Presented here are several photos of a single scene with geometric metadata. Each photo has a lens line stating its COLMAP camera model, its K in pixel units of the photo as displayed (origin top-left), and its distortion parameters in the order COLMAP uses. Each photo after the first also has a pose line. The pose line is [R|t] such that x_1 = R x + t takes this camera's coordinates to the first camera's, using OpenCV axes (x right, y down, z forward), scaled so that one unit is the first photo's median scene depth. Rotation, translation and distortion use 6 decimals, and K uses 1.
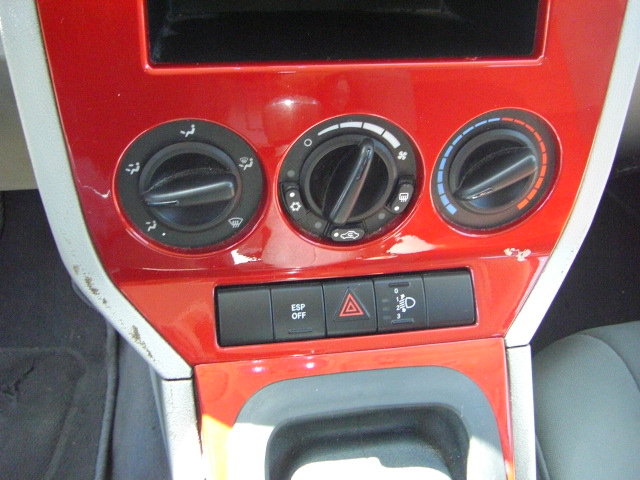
lens RADIAL K [[707.9, 0, 316.6], [0, 707.9, 239.2], [0, 0, 1]] dist [-0.130823, 0.000000]
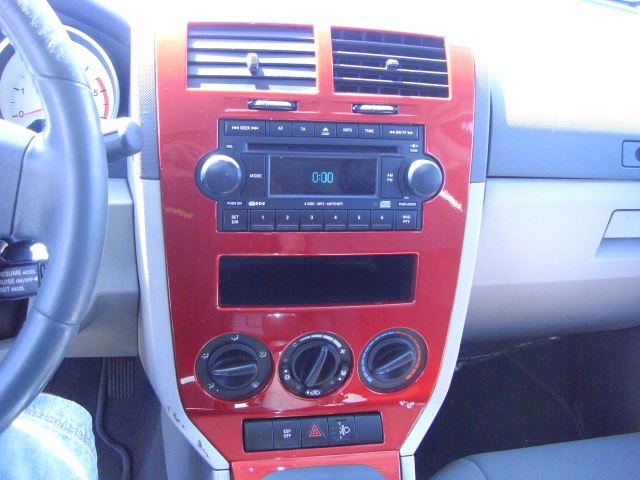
lens RADIAL K [[707.9, 0, 316.4], [0, 707.9, 239.3], [0, 0, 1]] dist [-0.130823, 0.000000]
pose [[0.997621, 0.026641, 0.063580, -0.080225], [-0.012112, 0.975698, -0.218786, 0.005192], [-0.067864, 0.217496, 0.973699, -0.925320]]
